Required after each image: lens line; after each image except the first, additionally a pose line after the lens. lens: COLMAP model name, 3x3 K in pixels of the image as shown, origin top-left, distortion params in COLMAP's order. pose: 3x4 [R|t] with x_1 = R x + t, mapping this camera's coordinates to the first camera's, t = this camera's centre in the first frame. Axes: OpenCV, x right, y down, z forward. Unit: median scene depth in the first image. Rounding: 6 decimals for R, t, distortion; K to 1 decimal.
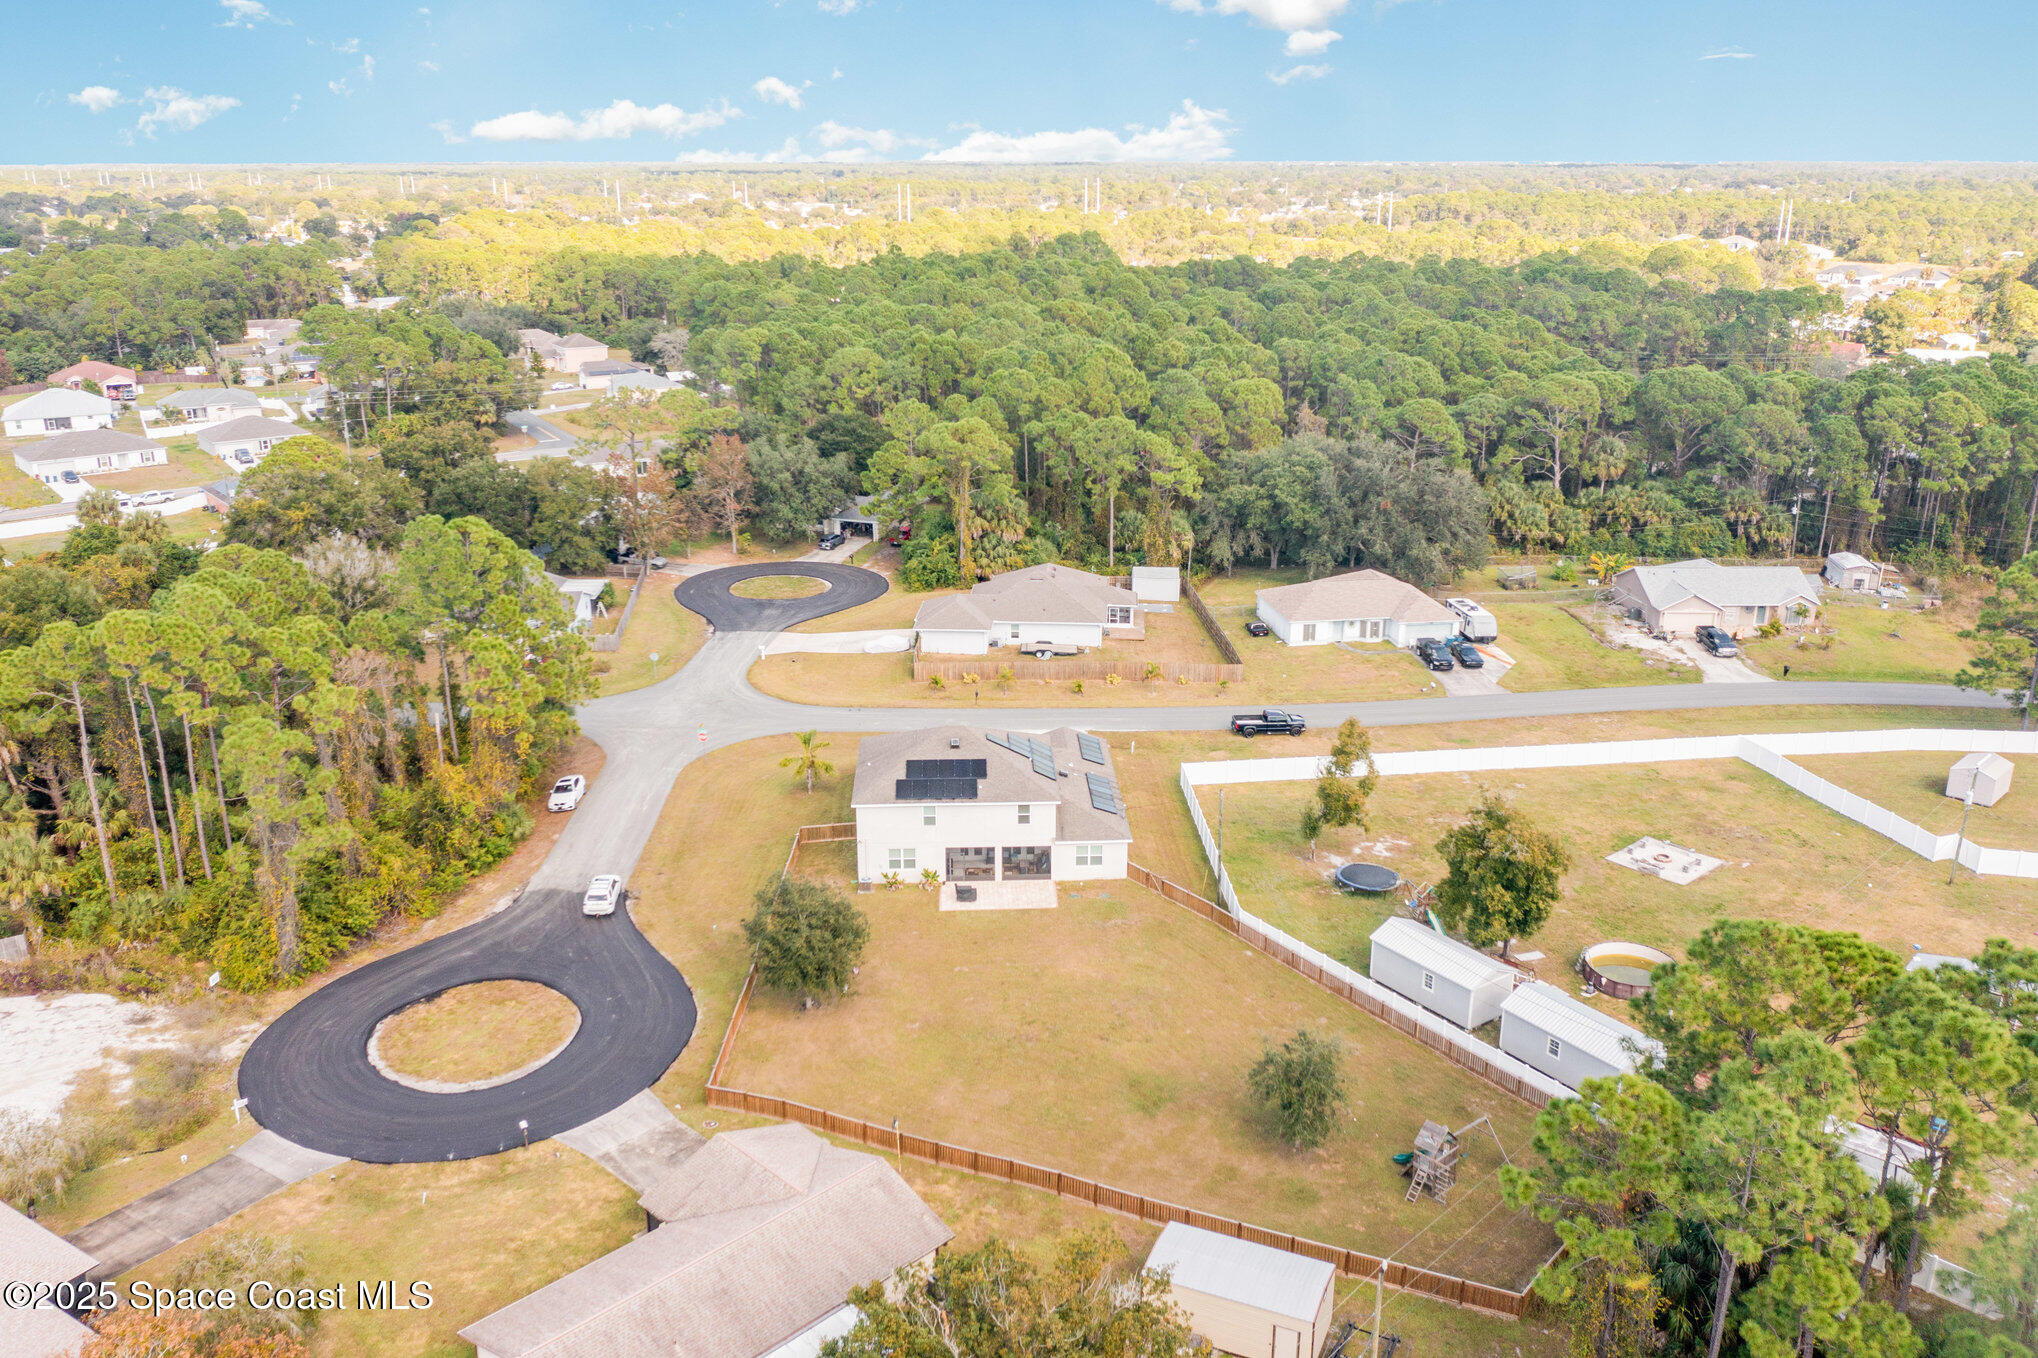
lens RADIAL K [[1630.9, 0, 1019.0], [0, 1630.9, 679.0], [0, 0, 1]] dist [0.001587, 0.000952]
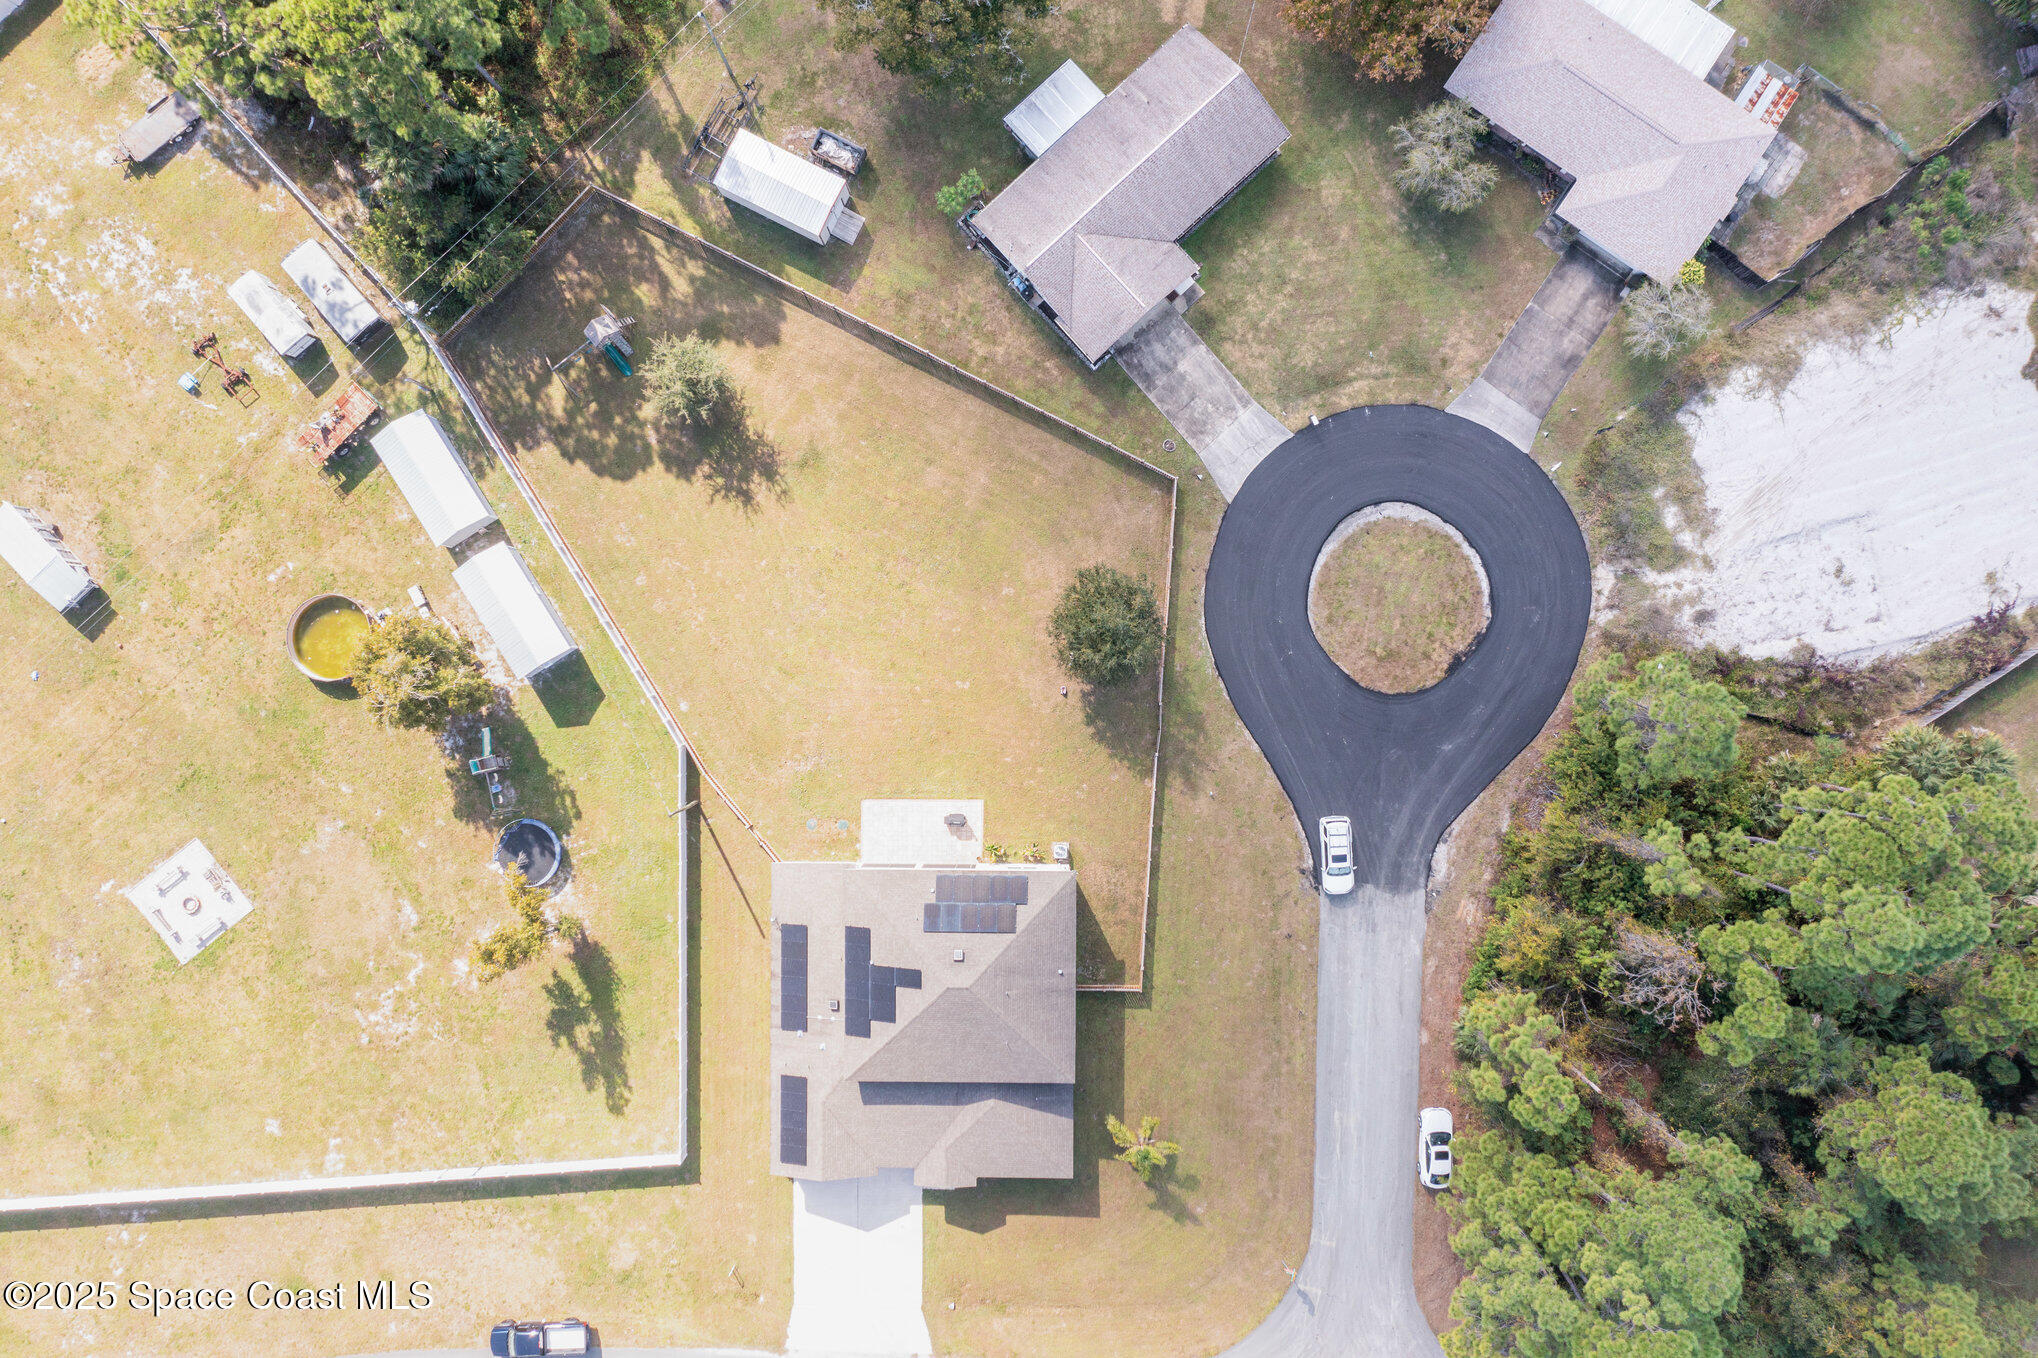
lens RADIAL K [[1630.9, 0, 1019.0], [0, 1630.9, 679.0], [0, 0, 1]] dist [0.001587, 0.000952]
pose [[-0.999240, -0.038688, 0.004778, -0.055312], [0.017158, -0.326448, 0.945060, -0.581971], [-0.035003, 0.944423, 0.326863, 0.471805]]
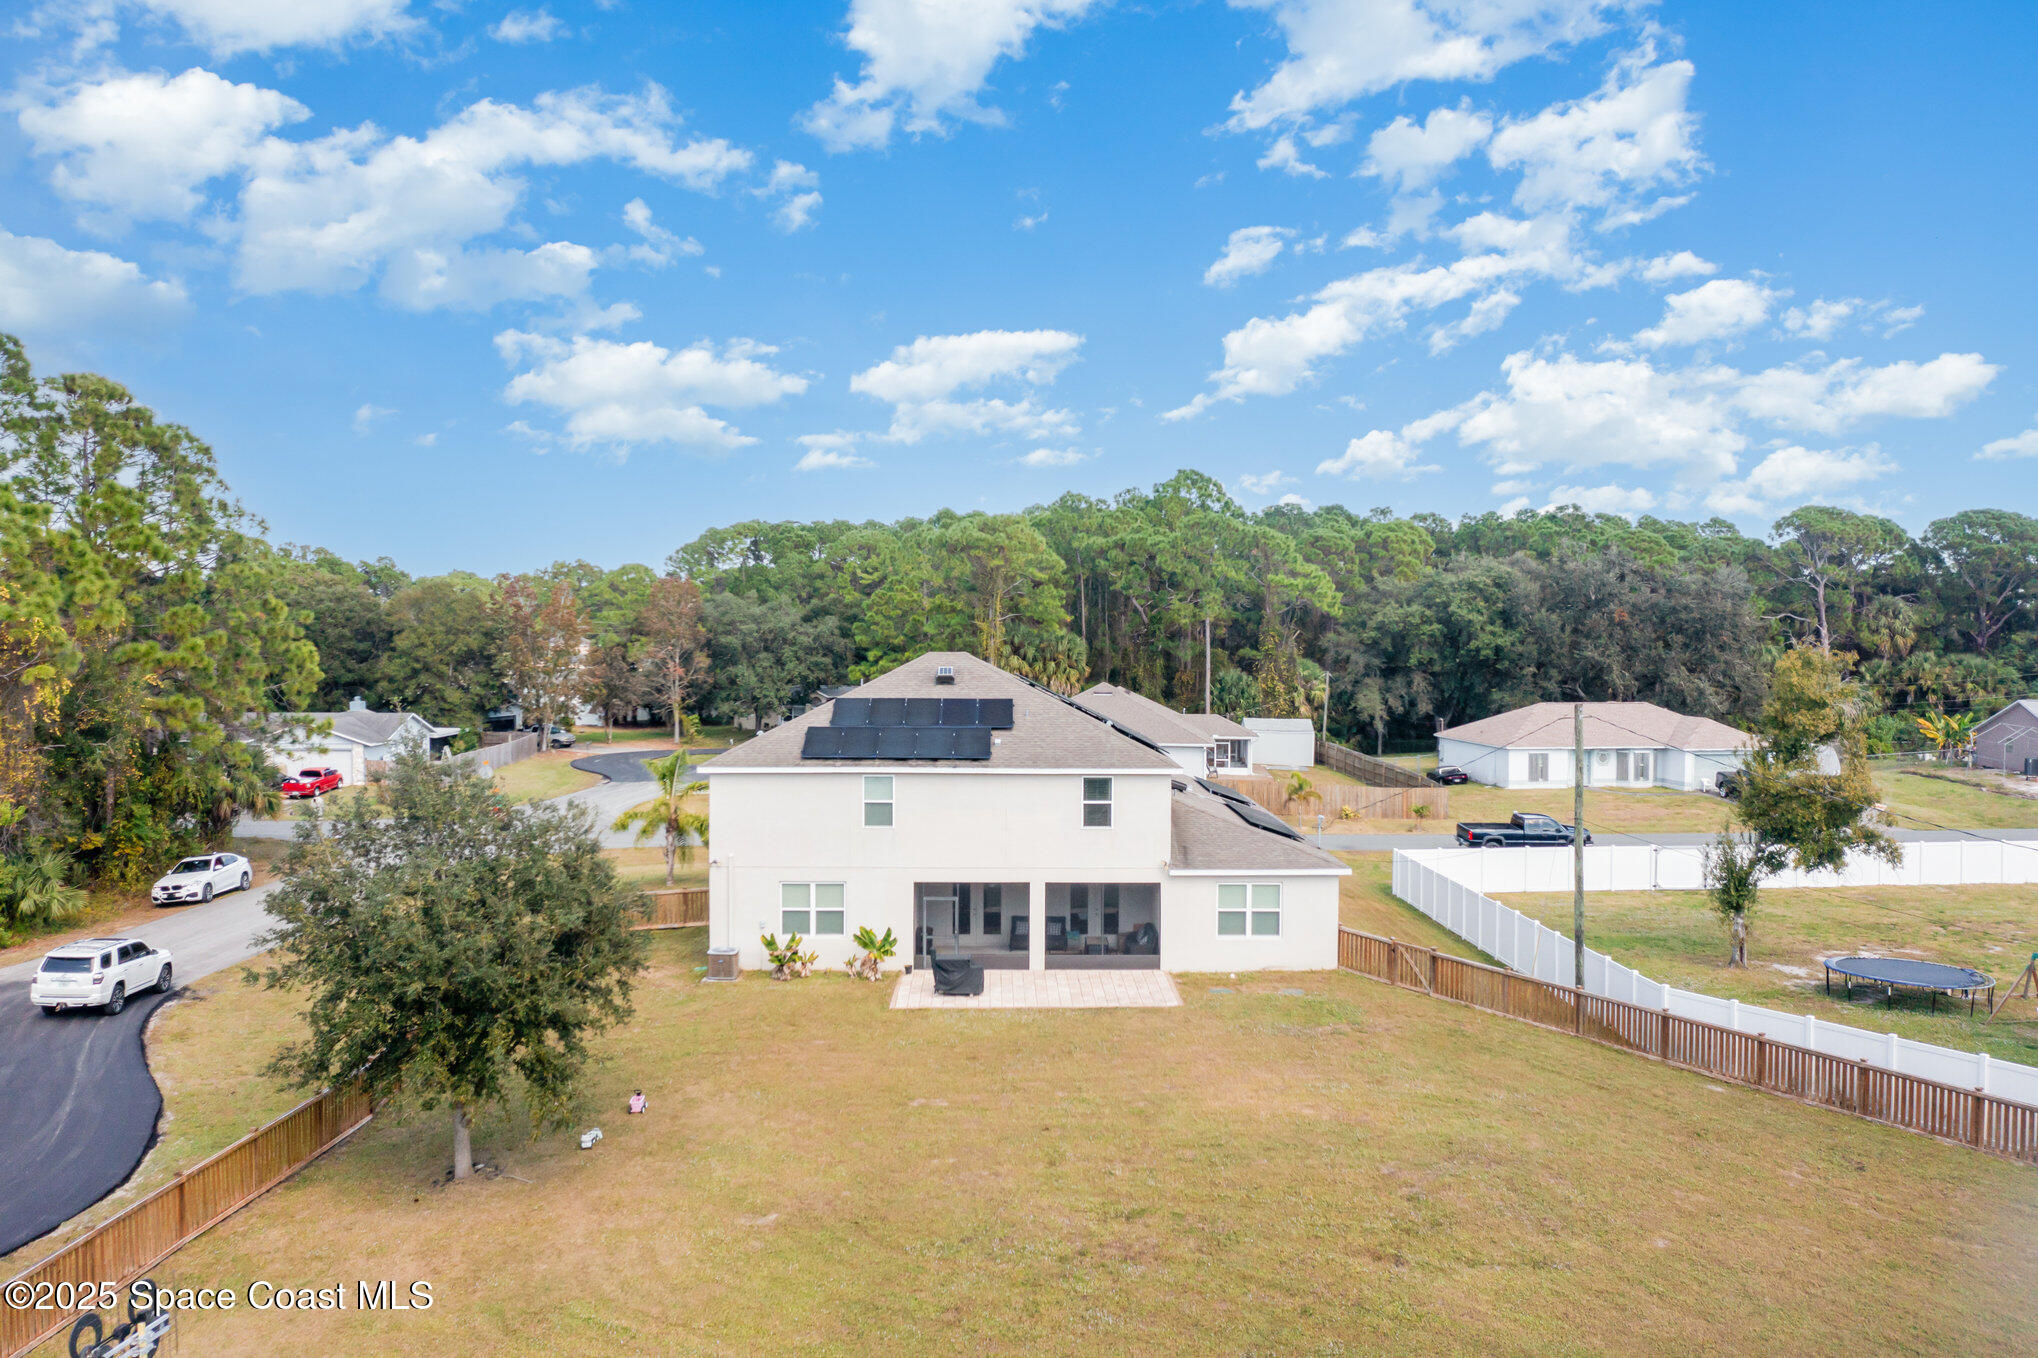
lens RADIAL K [[1578.4, 0, 1019.0], [0, 1578.4, 679.0], [0, 0, 1]] dist [-0.006342, 0.002583]
pose [[0.999544, 0.007314, -0.029291, -0.004519], [-0.015601, 0.955764, -0.293719, 0.137642], [0.025847, 0.294043, 0.955443, 0.465193]]
